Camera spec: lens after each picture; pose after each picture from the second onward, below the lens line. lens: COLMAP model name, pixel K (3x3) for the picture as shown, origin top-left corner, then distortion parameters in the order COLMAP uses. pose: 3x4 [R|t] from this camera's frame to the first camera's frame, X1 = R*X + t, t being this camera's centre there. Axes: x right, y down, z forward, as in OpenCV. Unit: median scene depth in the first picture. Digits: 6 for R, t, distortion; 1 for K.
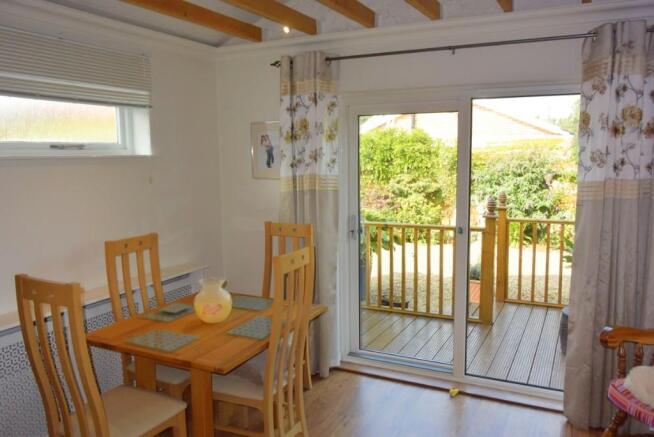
lens RADIAL K [[522.8, 0, 329.2], [0, 522.8, 218.9], [0, 0, 1]] dist [-0.012049, 0.004717]
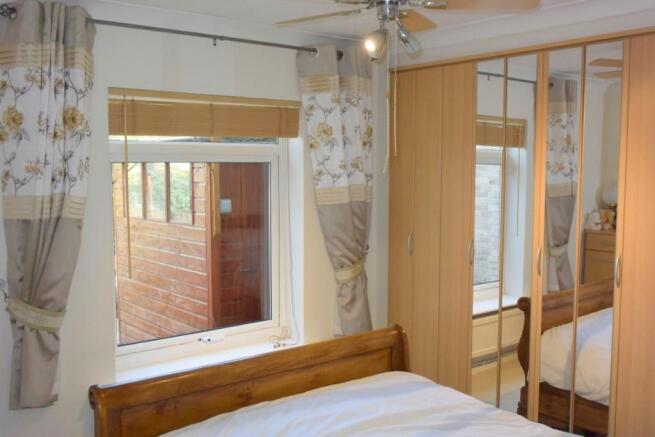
lens RADIAL K [[684.8, 0, 327.6], [0, 684.8, 217.8], [0, 0, 1]] dist [0.002156, 0.000000]
pose [[0.434770, -0.066912, 0.898052, -0.589172], [0.103844, 0.994309, 0.023810, -0.044791], [-0.894534, 0.082905, 0.439244, 0.338295]]
